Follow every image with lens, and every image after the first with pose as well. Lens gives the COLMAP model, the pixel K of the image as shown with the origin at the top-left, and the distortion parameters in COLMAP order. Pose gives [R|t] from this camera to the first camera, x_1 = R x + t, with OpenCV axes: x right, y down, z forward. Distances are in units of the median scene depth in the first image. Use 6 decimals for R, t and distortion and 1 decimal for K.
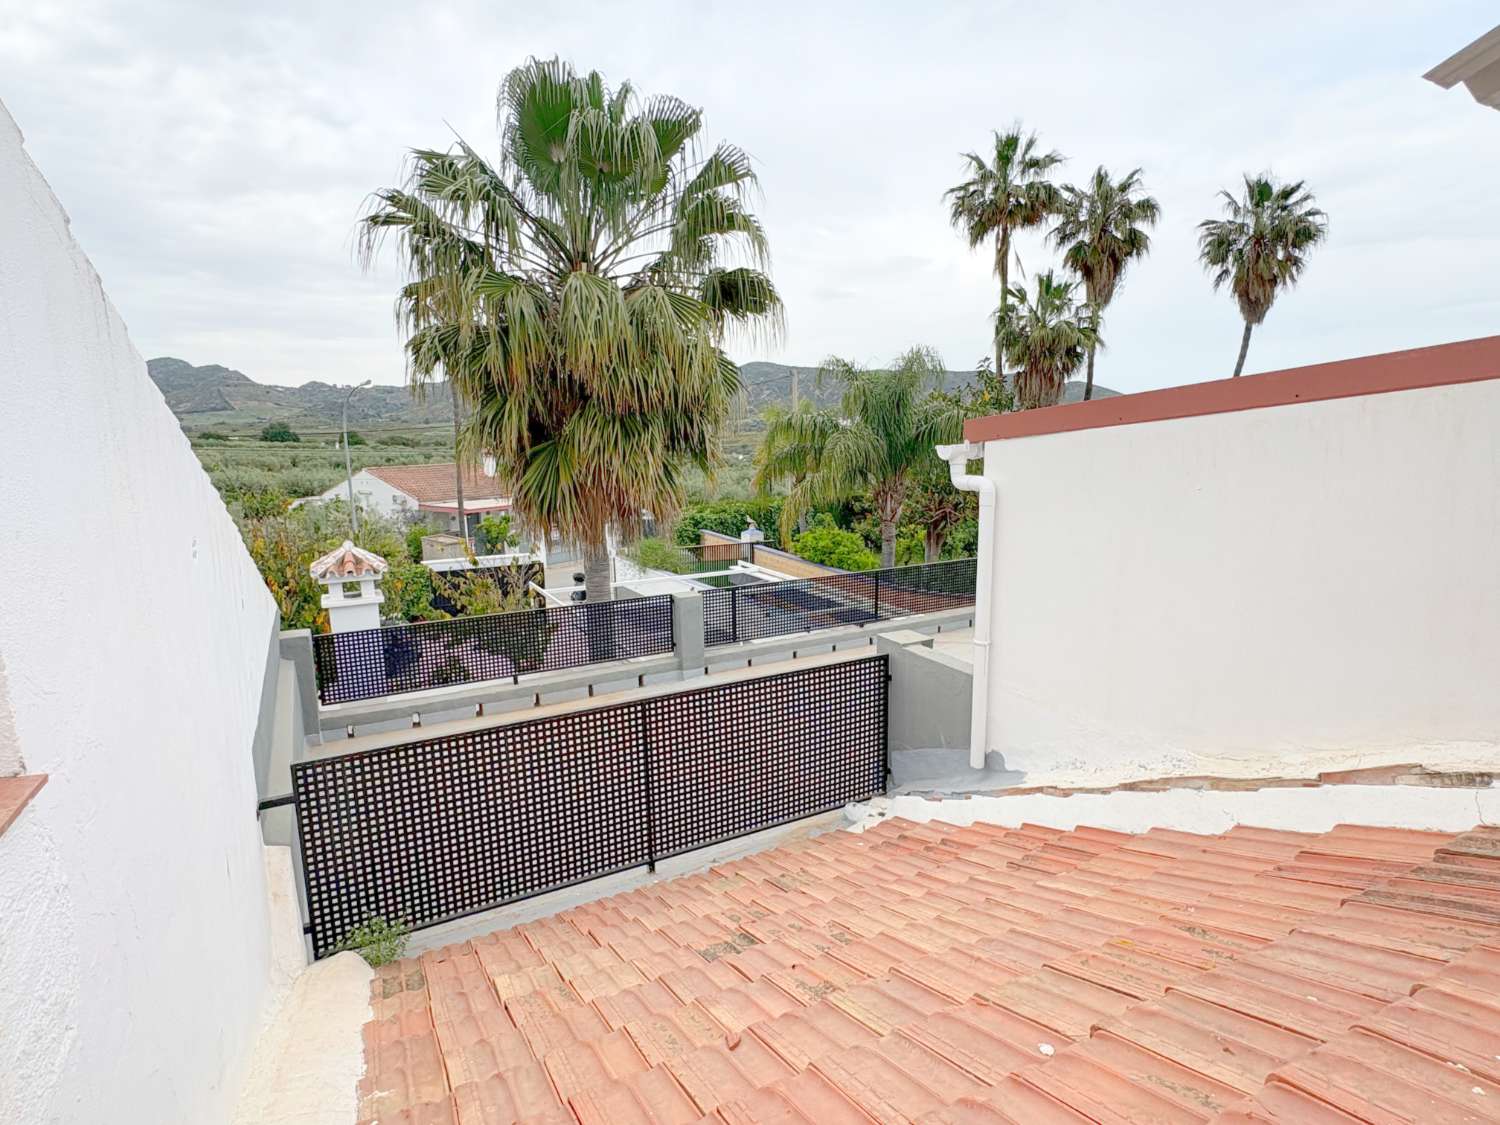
lens RADIAL K [[783.1, 0, 751.2], [0, 783.1, 564.7], [0, 0, 1]] dist [0.001492, 0.000069]
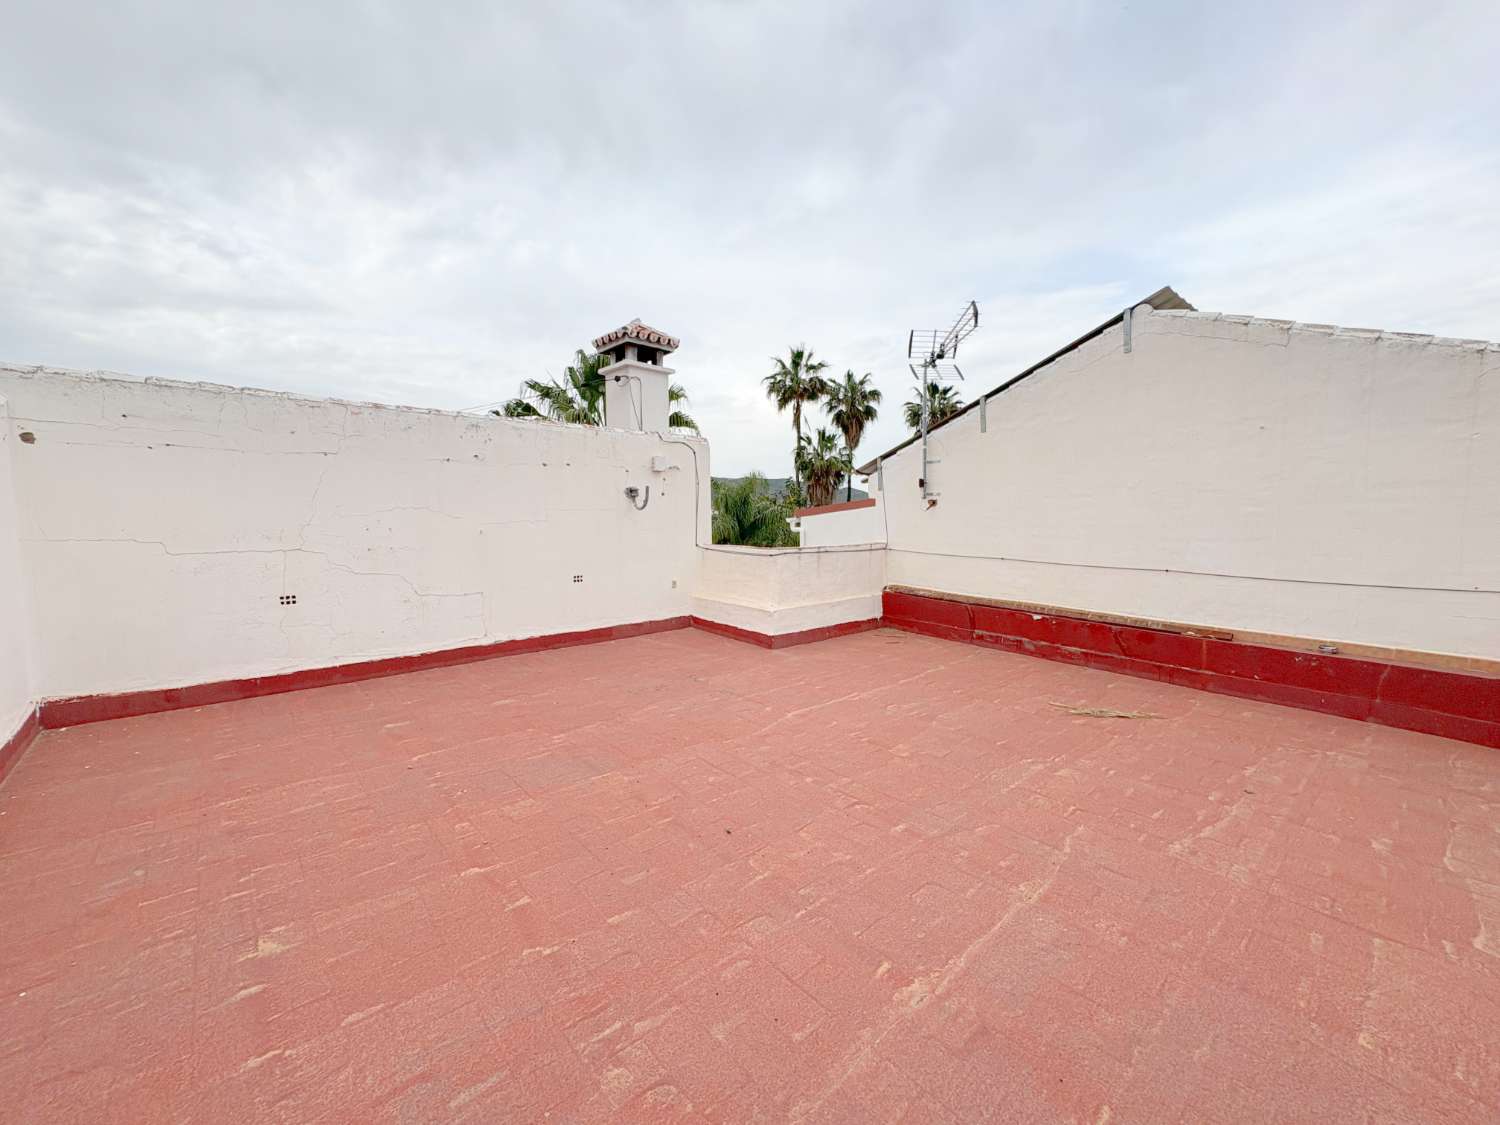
lens RADIAL K [[597.0, 0, 749.7], [0, 597.0, 563.4], [0, 0, 1]] dist [-0.000224, 0.000252]
pose [[0.975257, -0.011047, 0.220798, -0.068781], [0.032733, 0.994958, -0.094798, 0.039727], [-0.218638, 0.099679, 0.970702, -0.201842]]
